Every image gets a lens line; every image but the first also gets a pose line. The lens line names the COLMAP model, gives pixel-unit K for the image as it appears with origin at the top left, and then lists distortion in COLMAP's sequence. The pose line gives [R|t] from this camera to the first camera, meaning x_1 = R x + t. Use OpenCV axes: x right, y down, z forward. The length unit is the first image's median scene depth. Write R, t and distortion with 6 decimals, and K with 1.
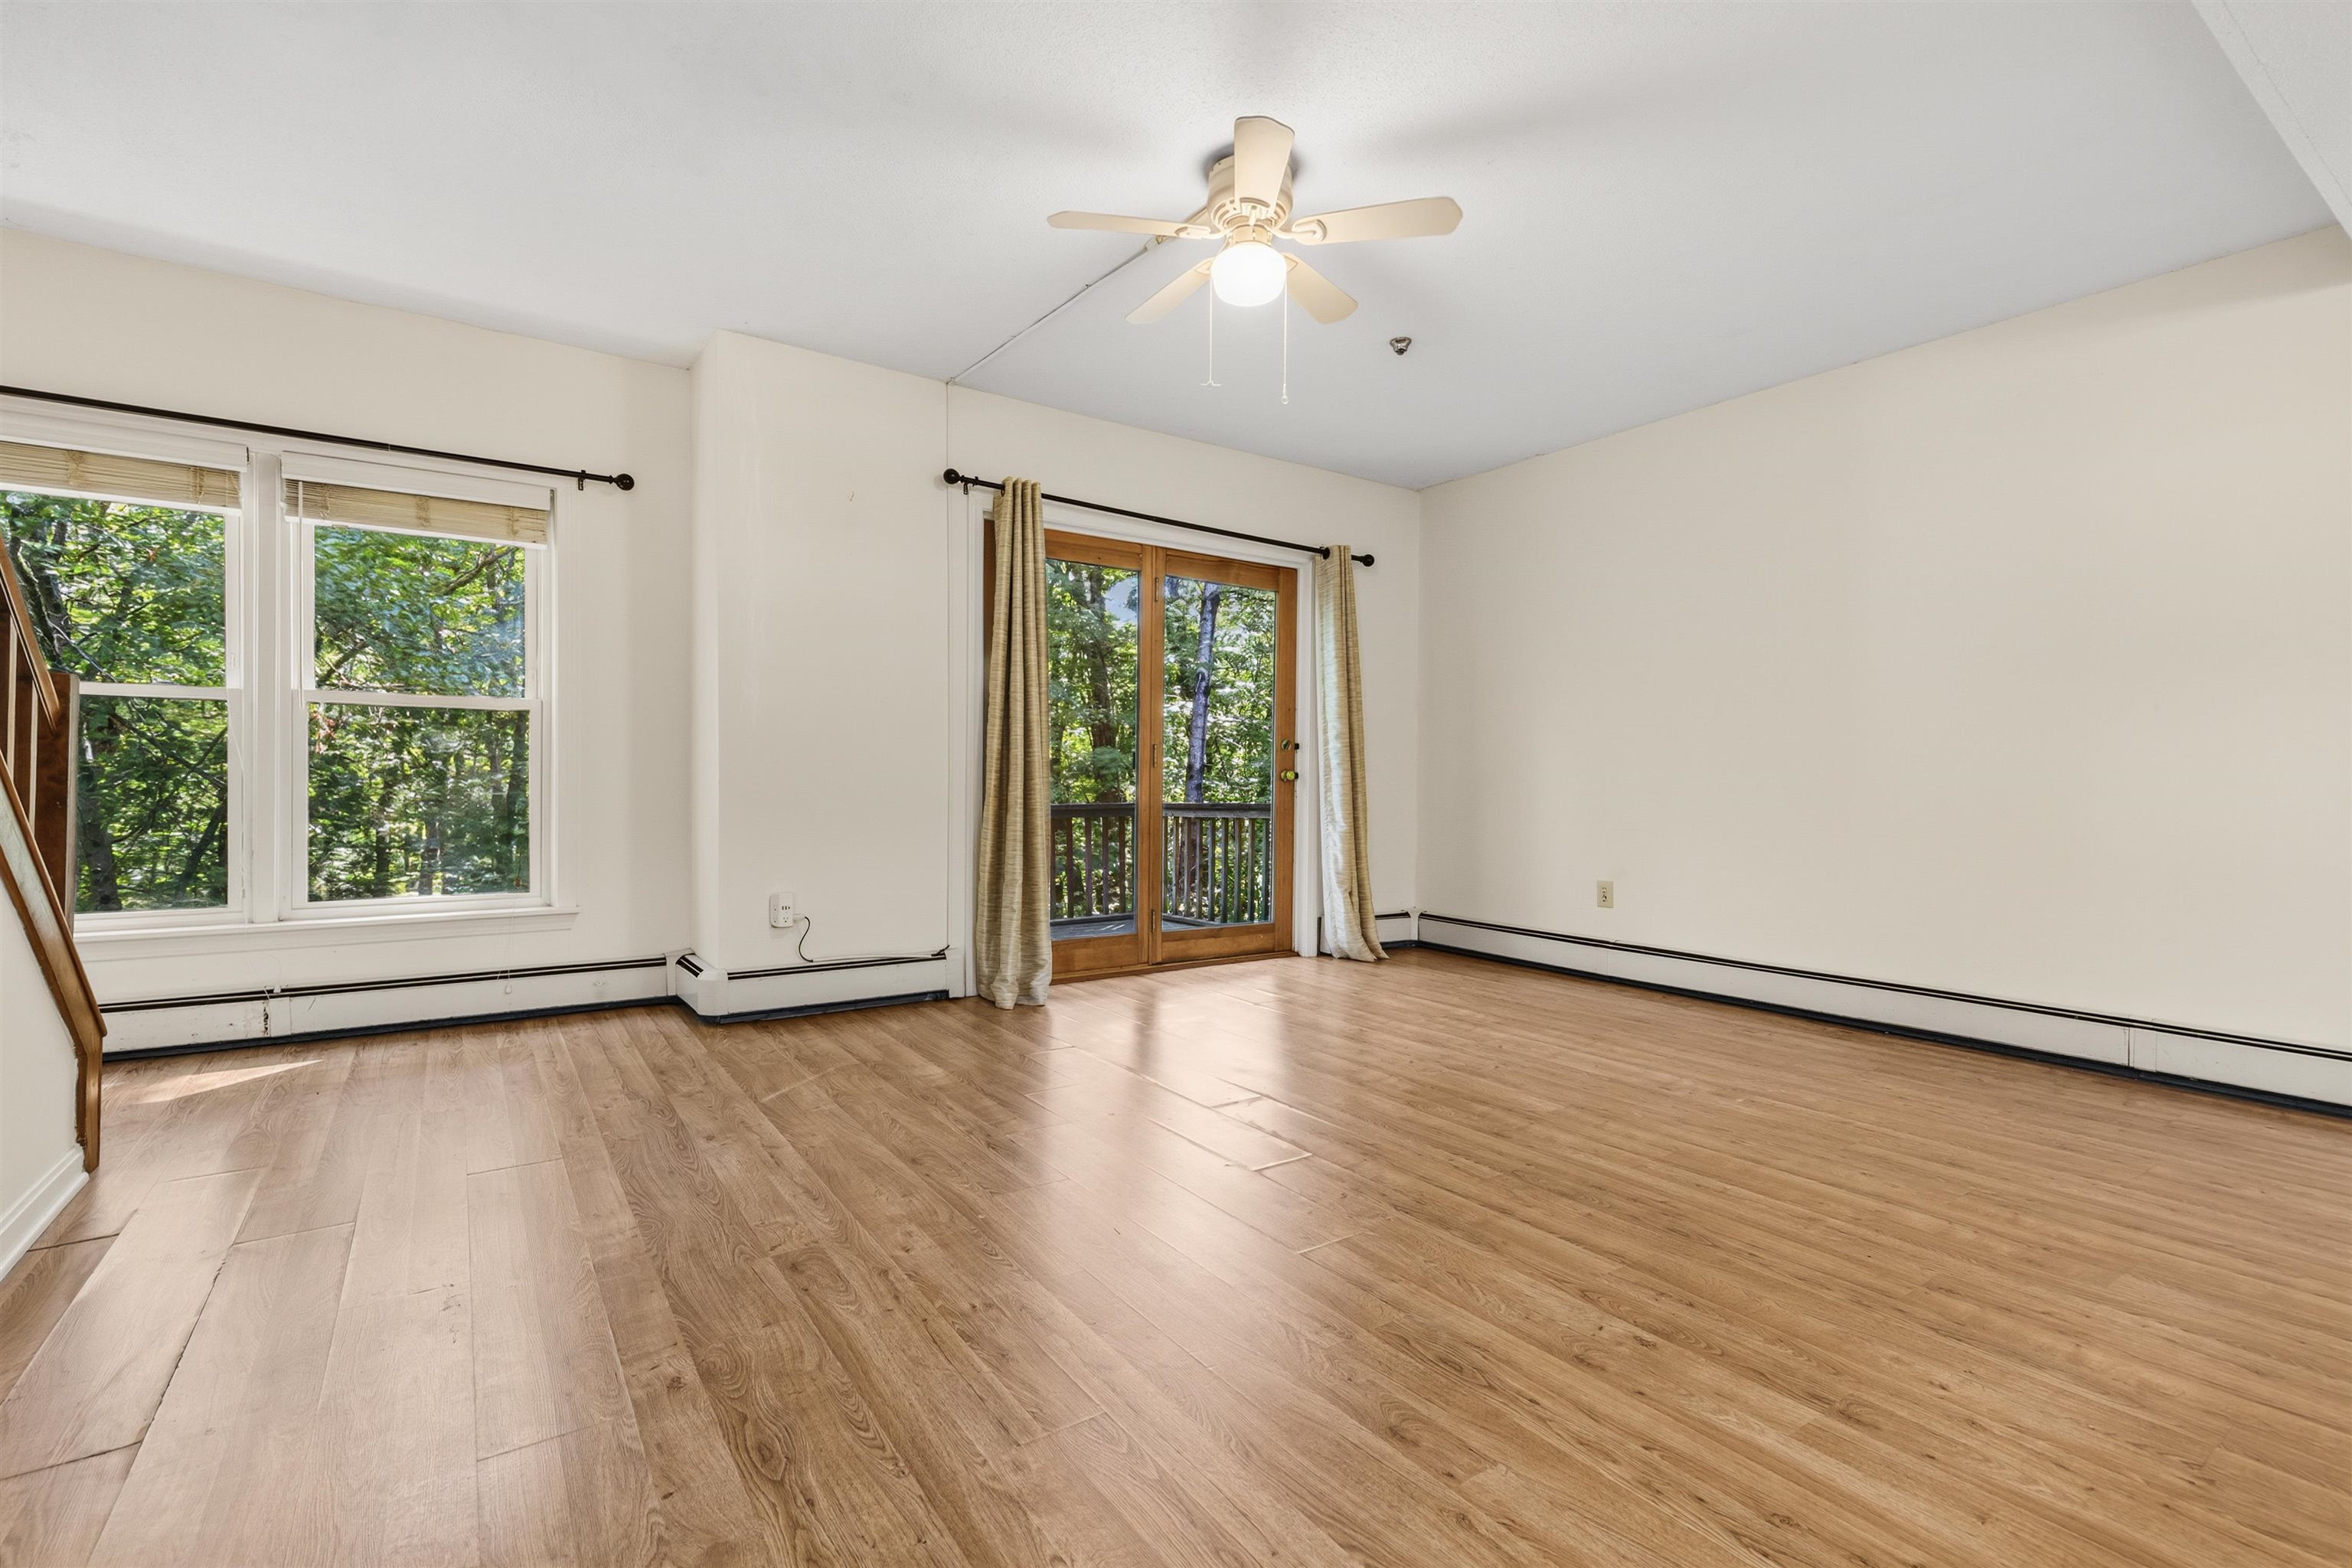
lens RADIAL K [[1060.5, 0, 1168.8], [0, 1060.5, 787.8], [0, 0, 1]] dist [0.006392, -0.000326]
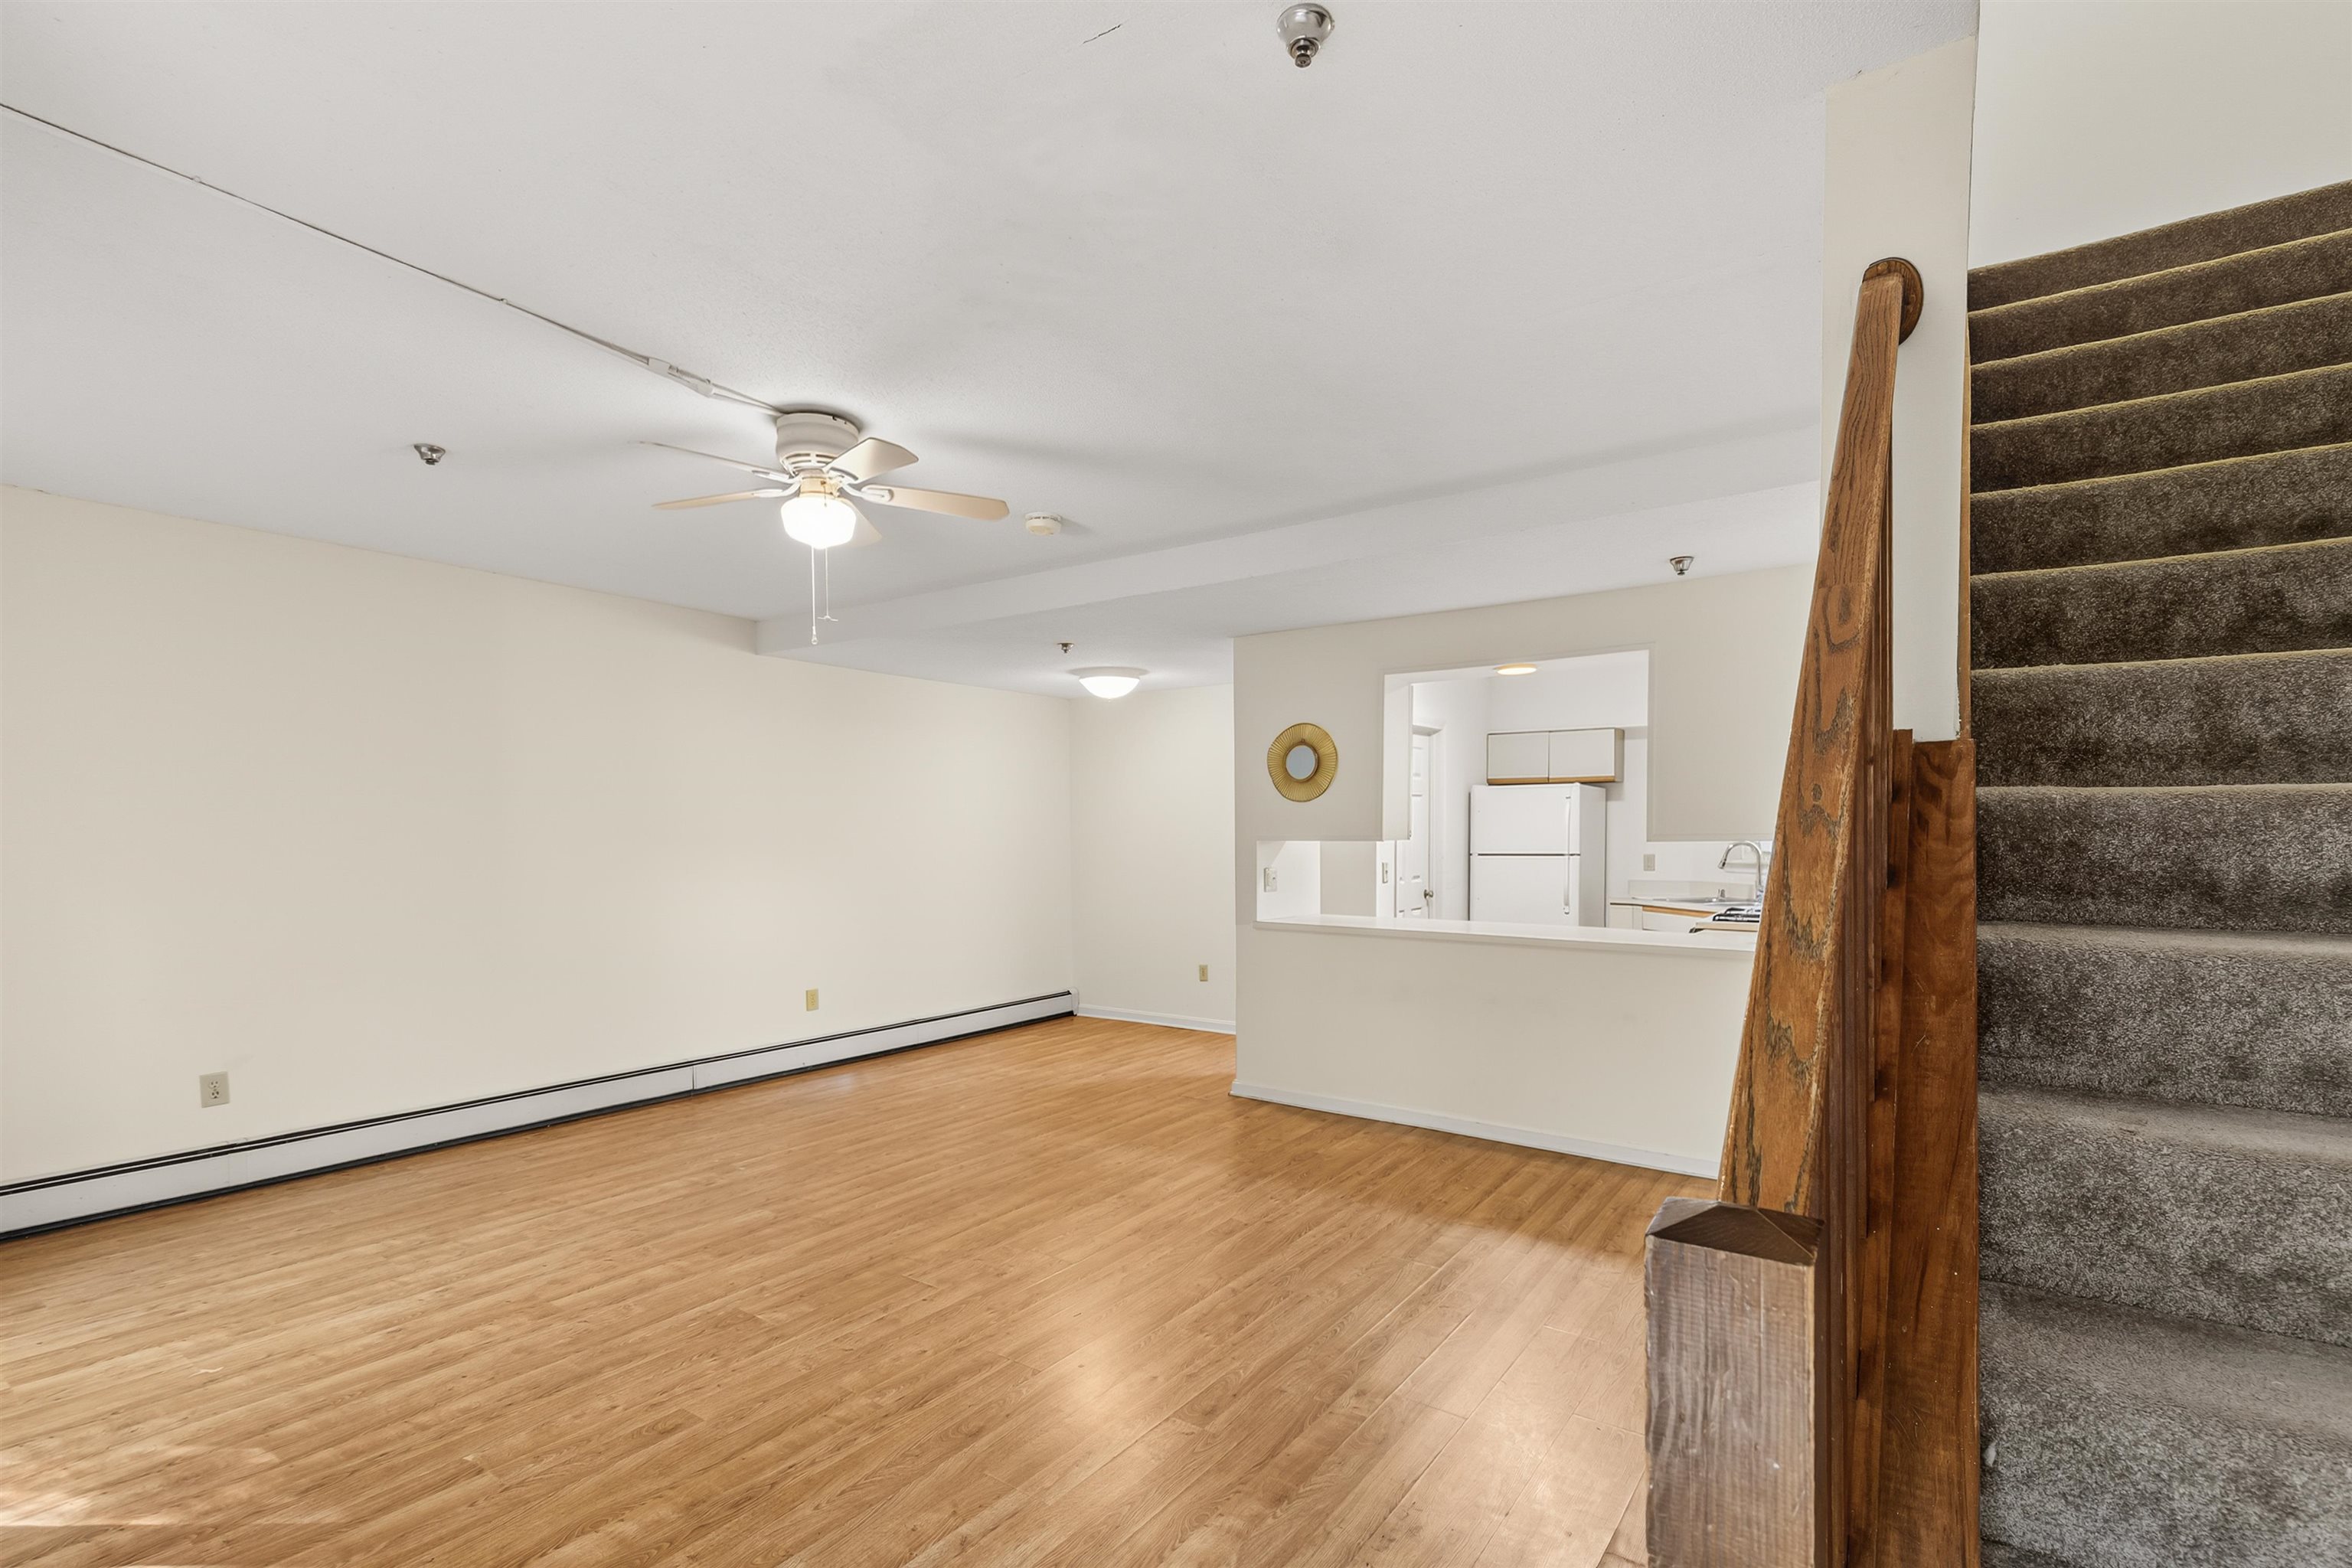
lens RADIAL K [[1079.7, 0, 1174.9], [0, 1079.7, 856.3], [0, 0, 1]] dist [0.008395, -0.000079]
pose [[-0.352492, -0.030681, 0.935312, -1.035231], [0.004446, 0.999396, 0.034459, -0.172199], [-0.935804, 0.016305, -0.352143, 1.008583]]
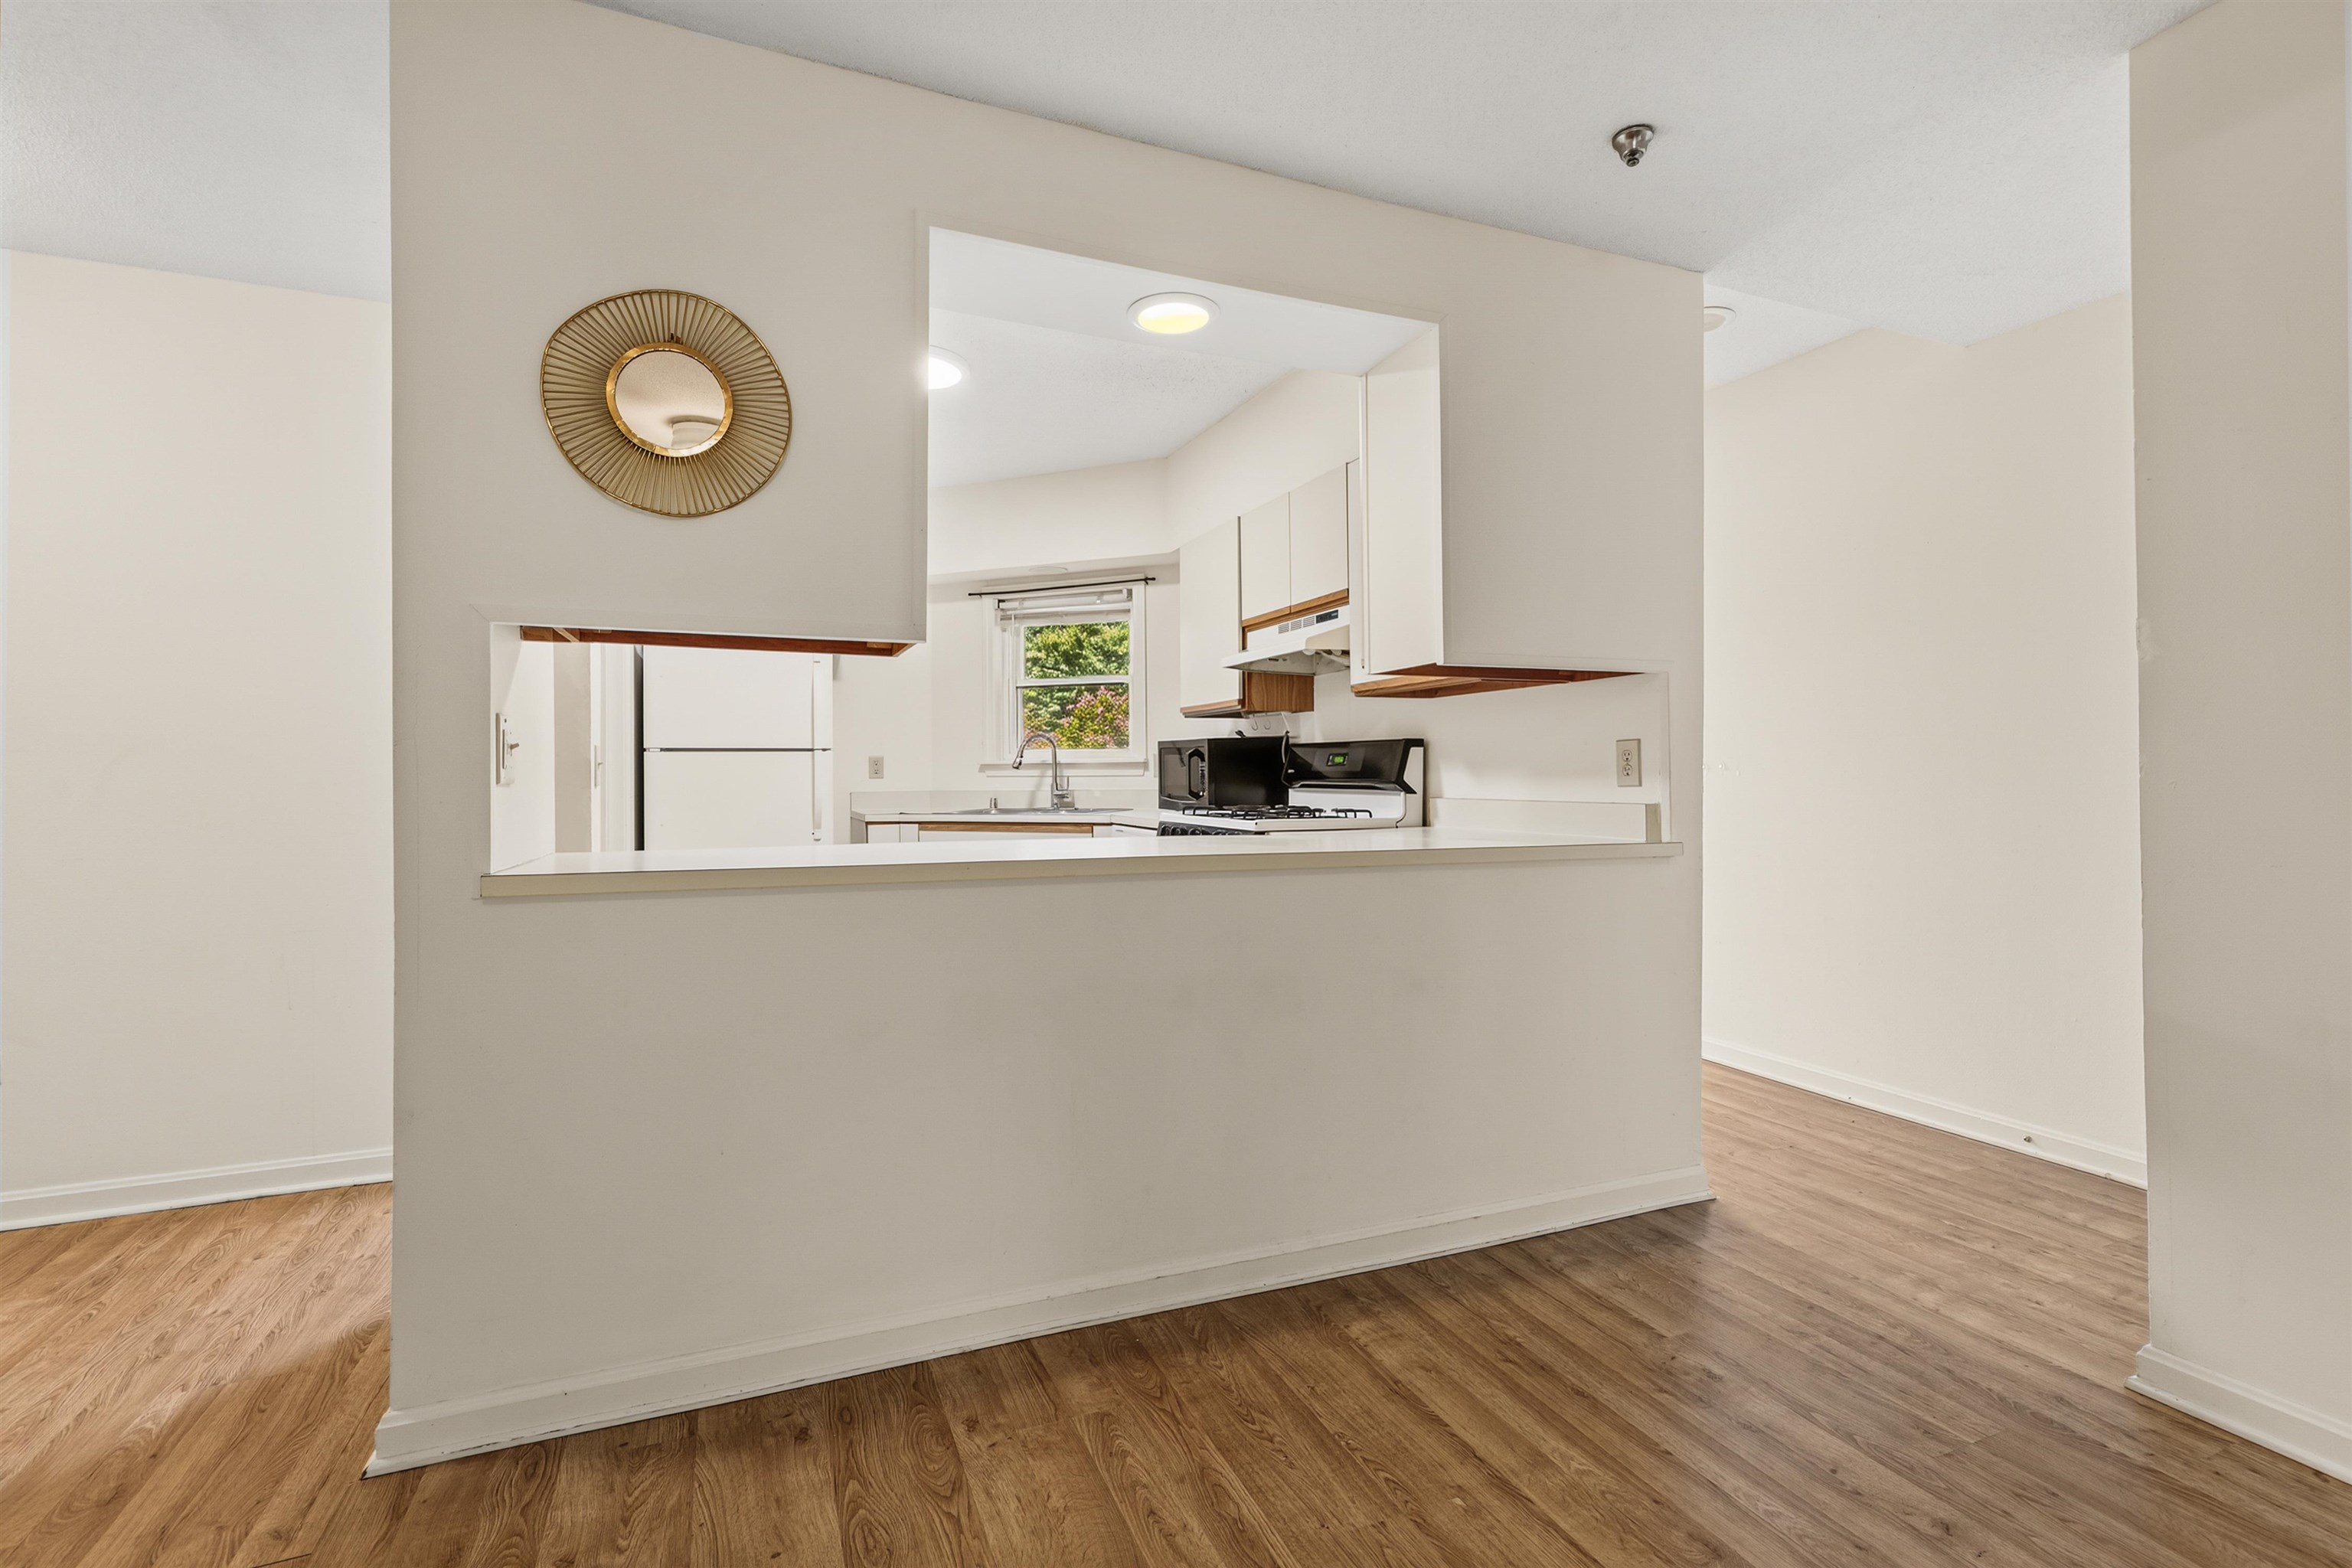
lens RADIAL K [[1056.6, 0, 1167.1], [0, 1056.6, 770.0], [0, 0, 1]] dist [0.005657, -0.000177]
pose [[-0.979583, -0.005098, 0.200974, 0.183080], [-0.005453, 0.999984, -0.001214, -0.053633], [-0.200965, -0.002285, -0.979596, 0.711327]]
